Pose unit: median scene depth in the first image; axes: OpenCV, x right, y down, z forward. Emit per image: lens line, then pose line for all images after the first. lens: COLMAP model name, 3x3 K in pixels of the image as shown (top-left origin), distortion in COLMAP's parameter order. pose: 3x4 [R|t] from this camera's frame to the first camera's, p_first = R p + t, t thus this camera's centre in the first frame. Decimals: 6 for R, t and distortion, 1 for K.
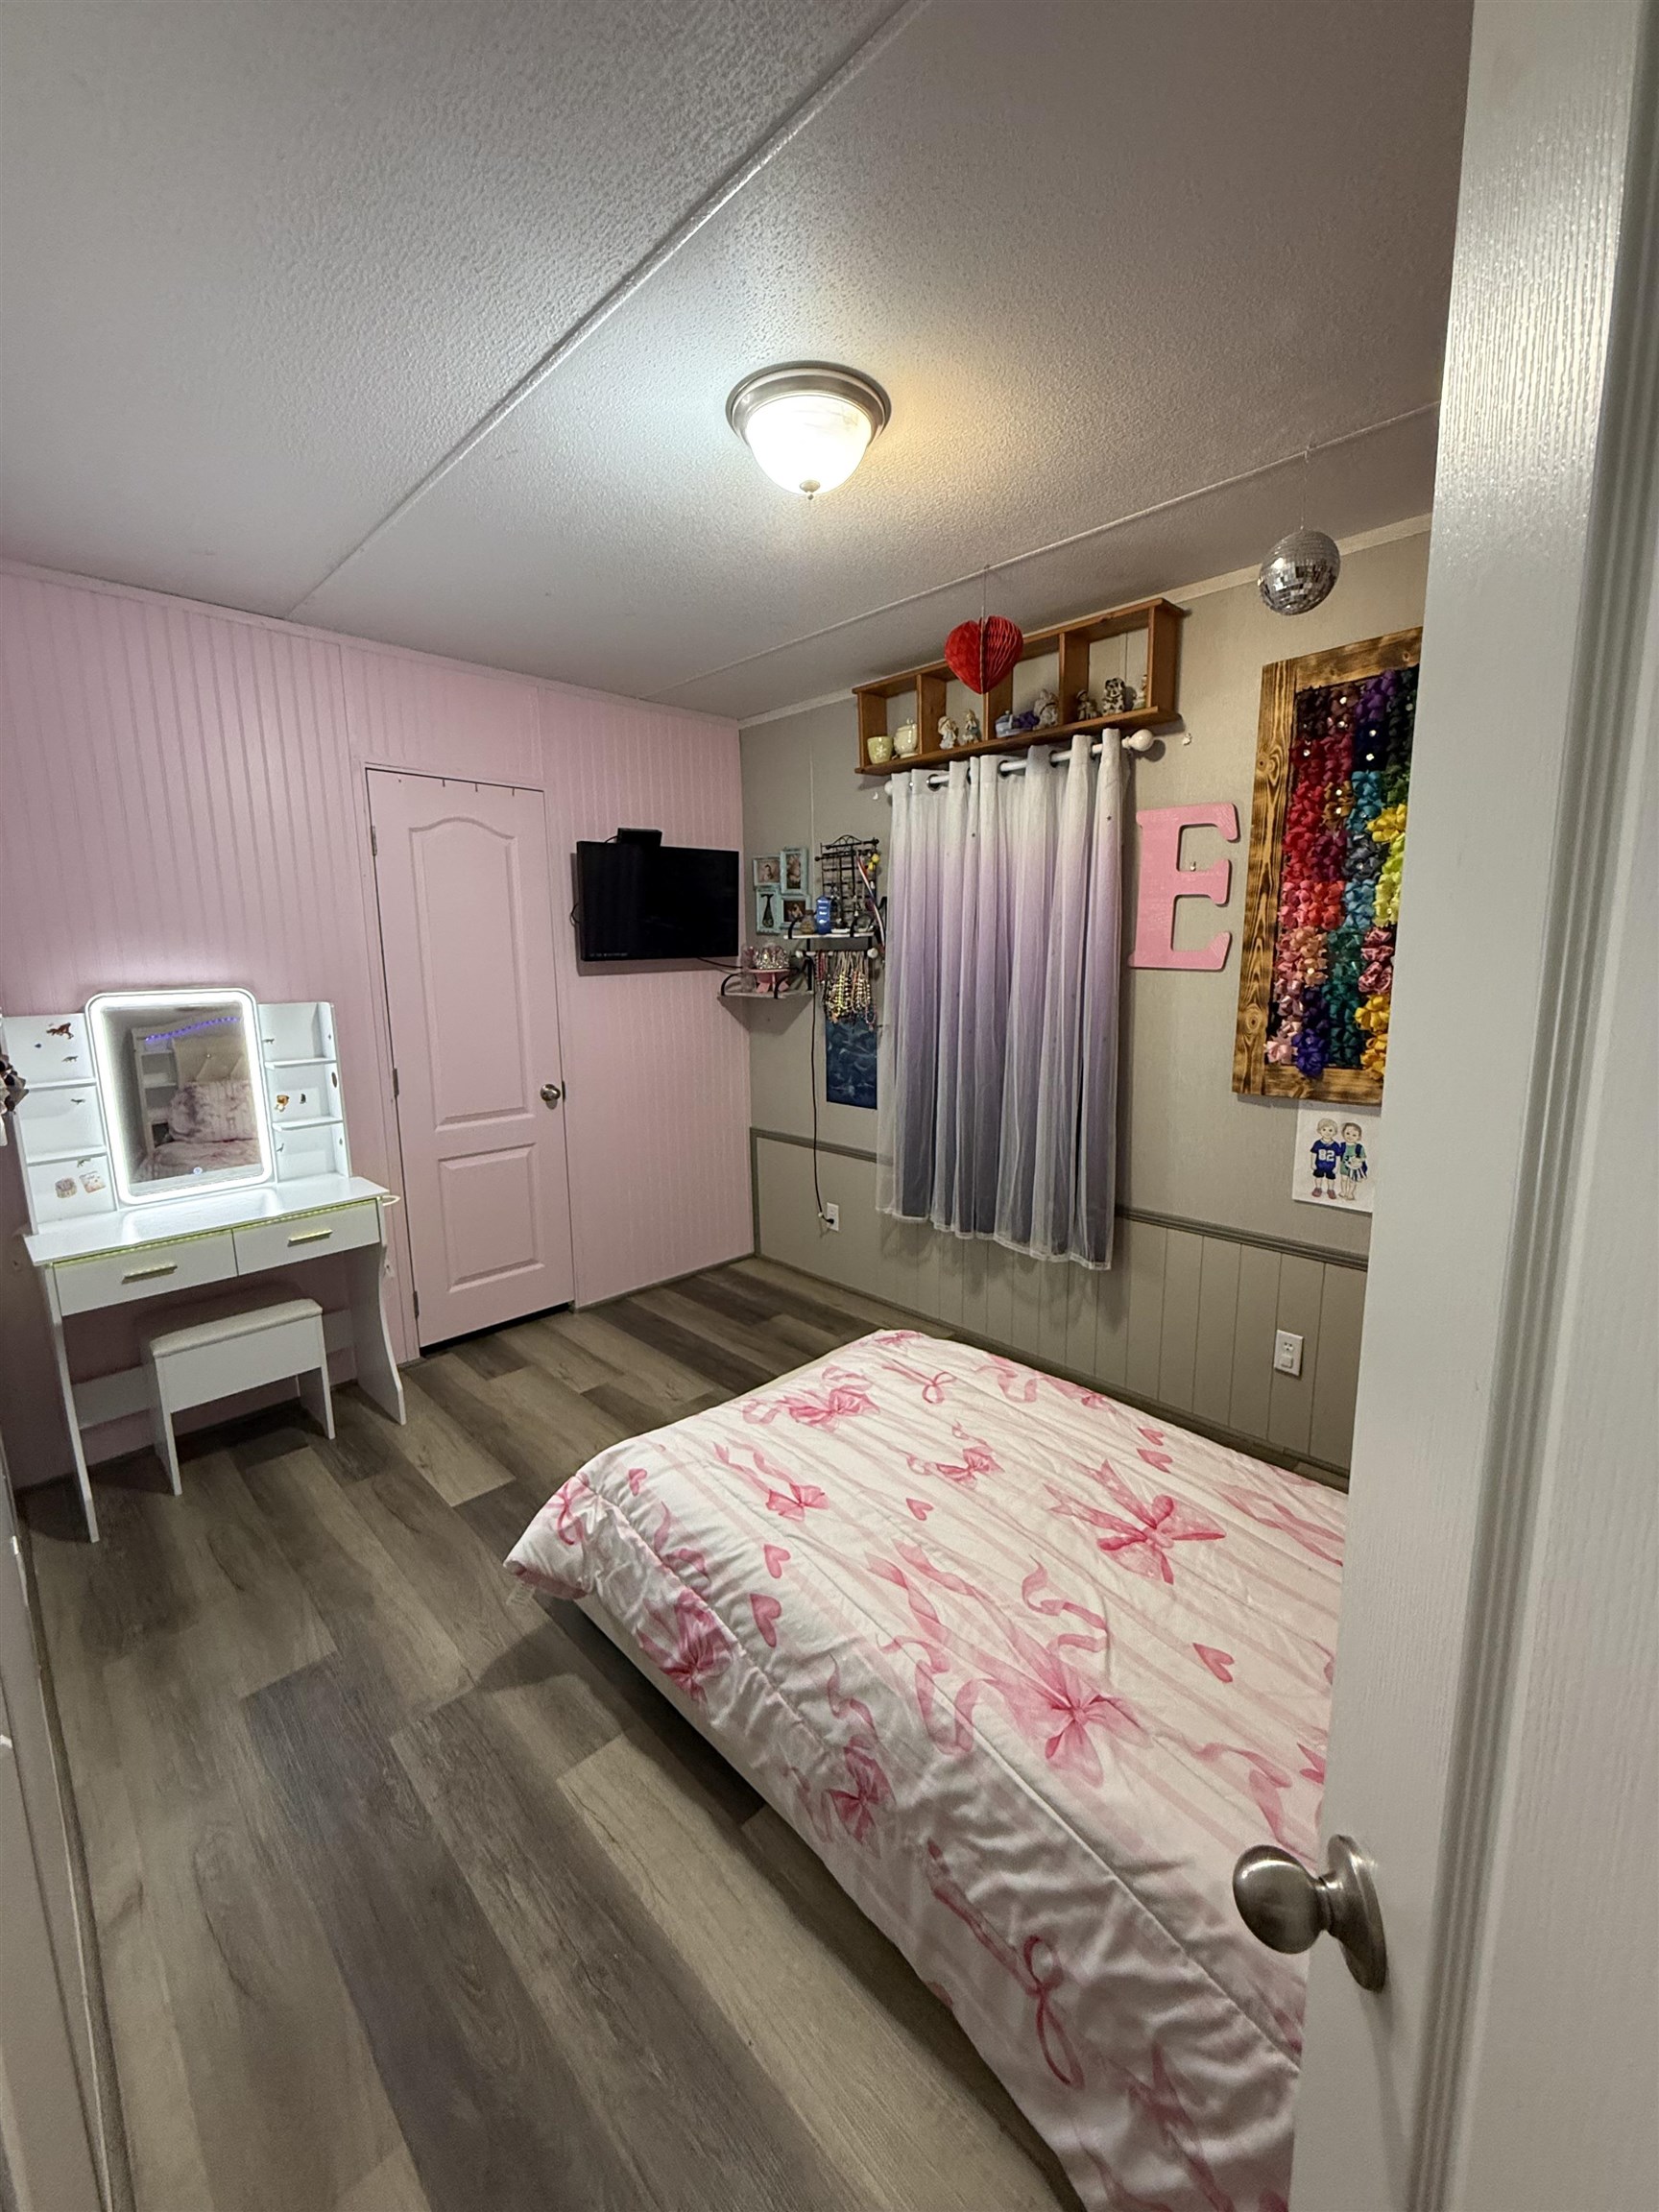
lens RADIAL K [[881.1, 0, 832.3], [0, 881.1, 1095.1], [0, 0, 1]] dist [0.000420, 0.000091]
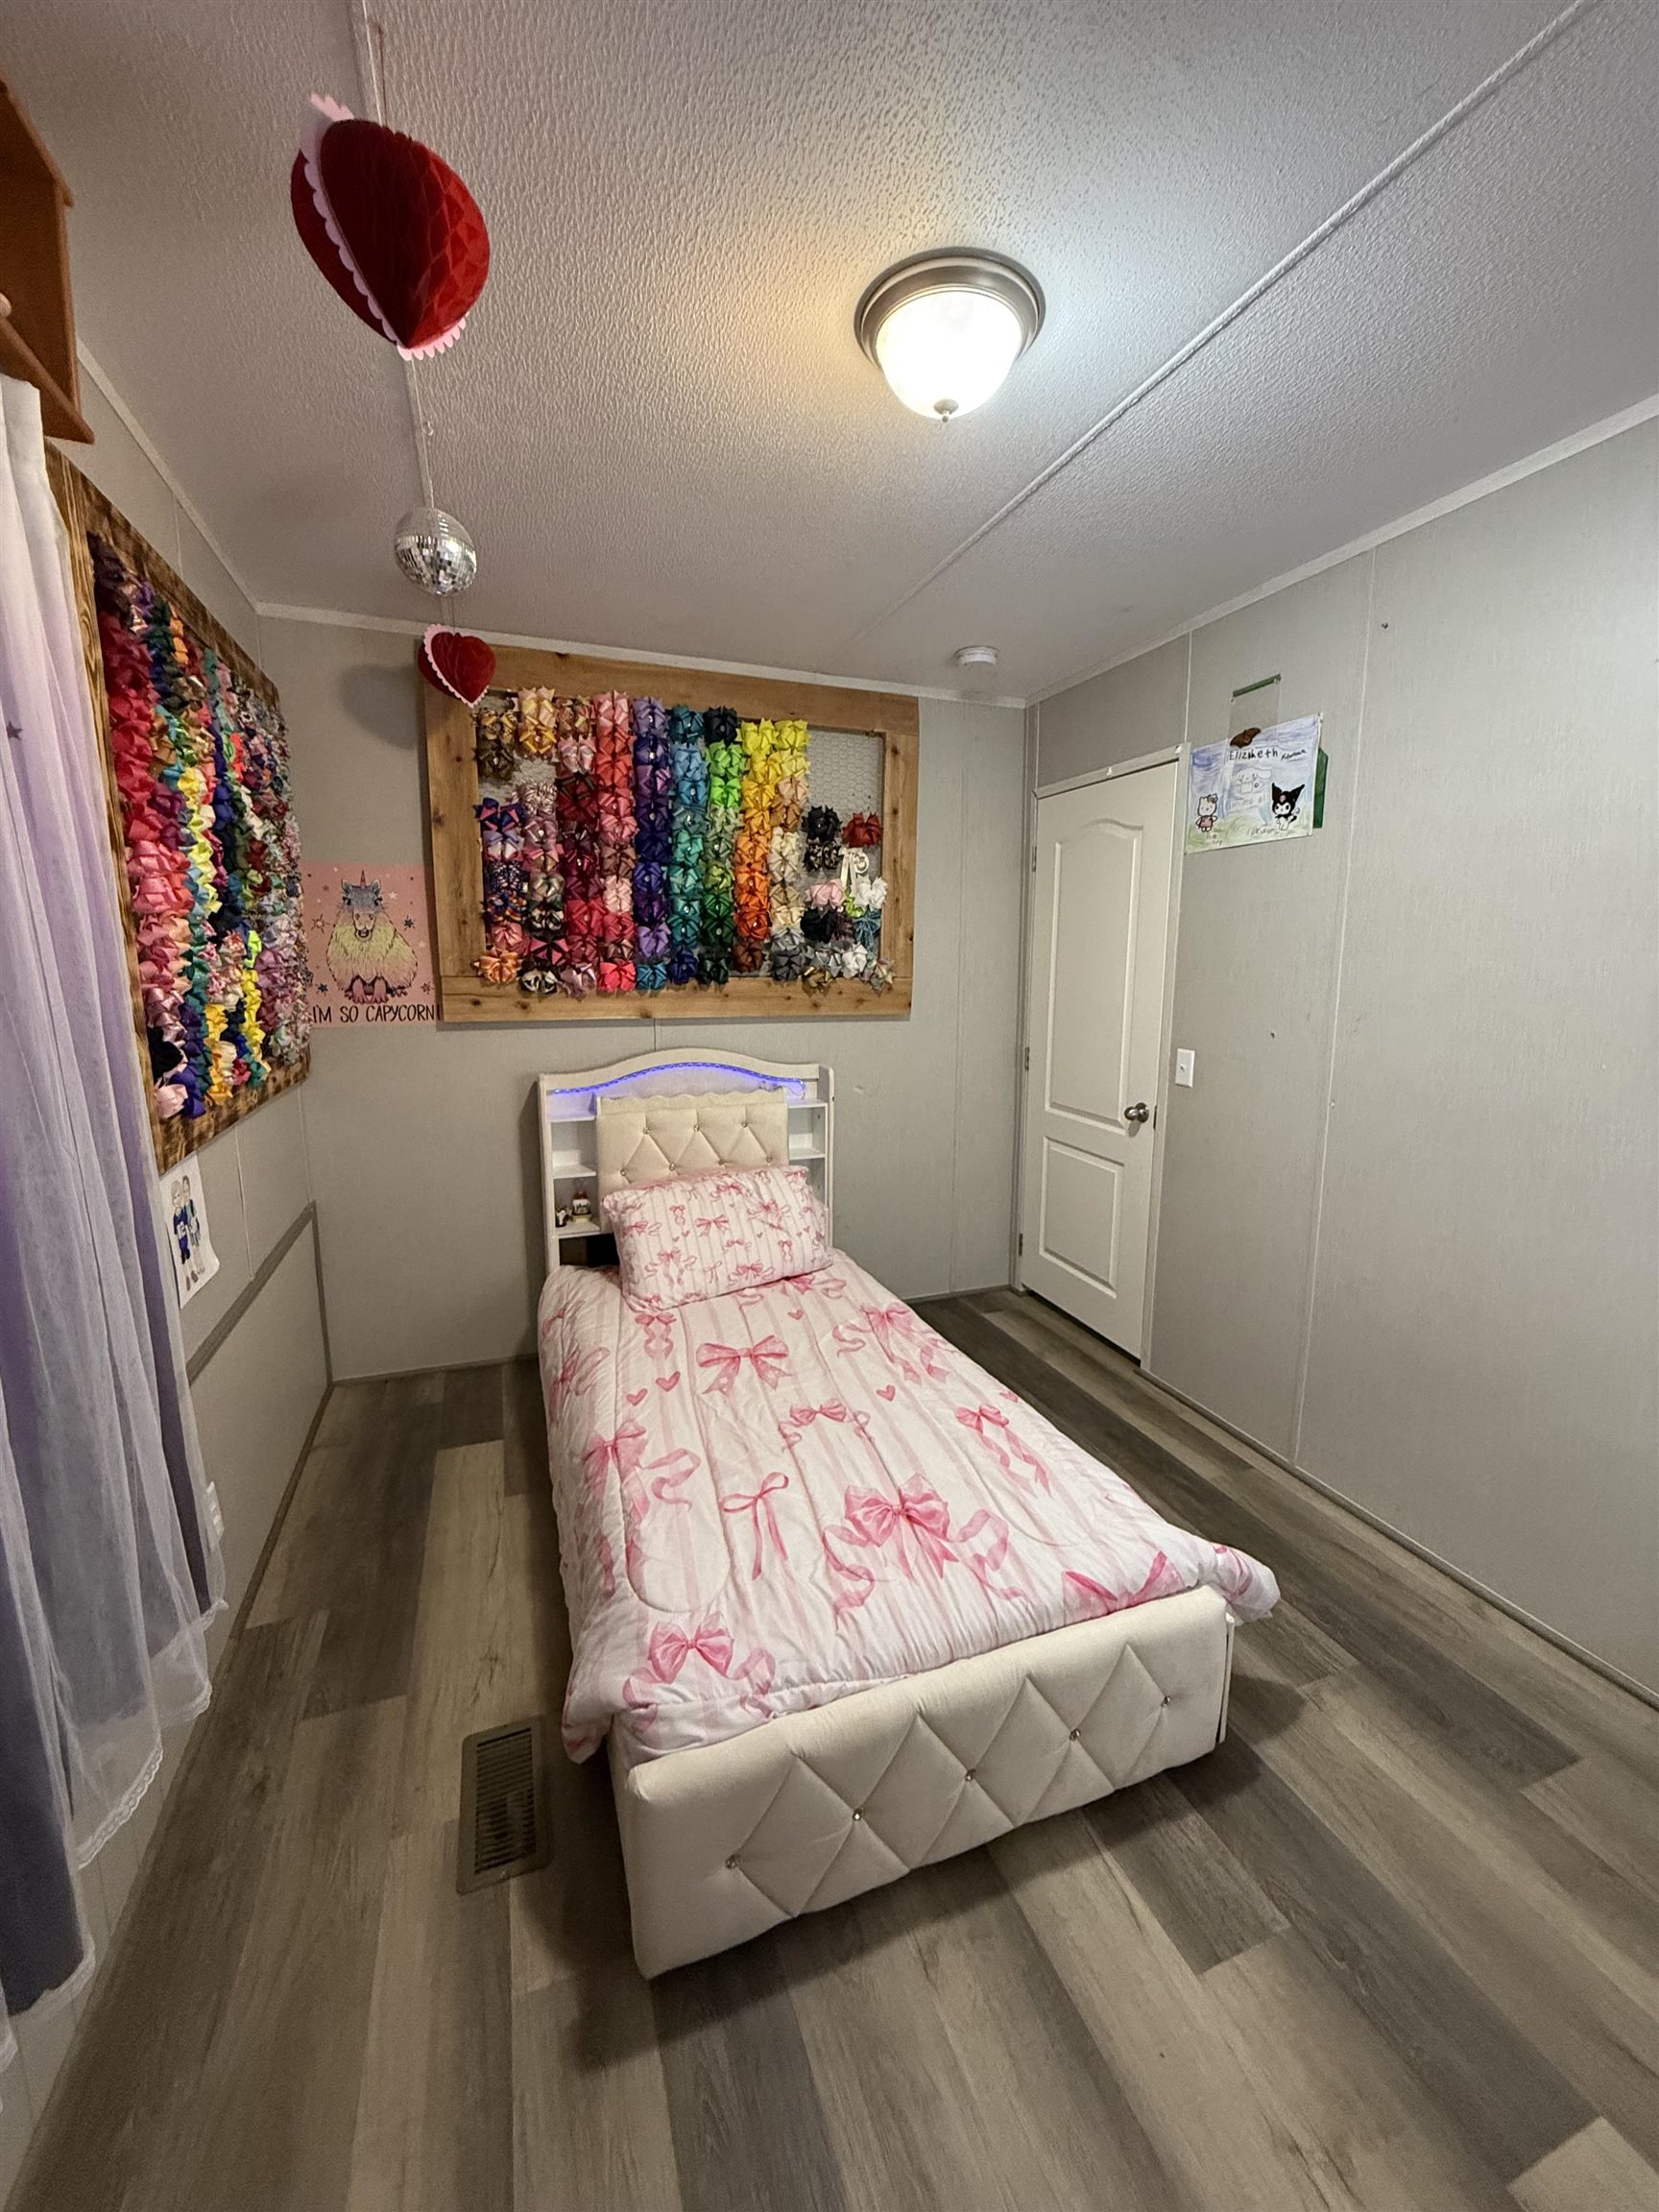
lens RADIAL K [[881.1, 0, 832.3], [0, 881.1, 1095.1], [0, 0, 1]] dist [0.000420, 0.000091]
pose [[-0.914593, -0.054488, 0.400689, -0.311062], [0.073282, 0.952140, 0.296748, -0.310625], [-0.397681, 0.300766, -0.866827, 2.012282]]
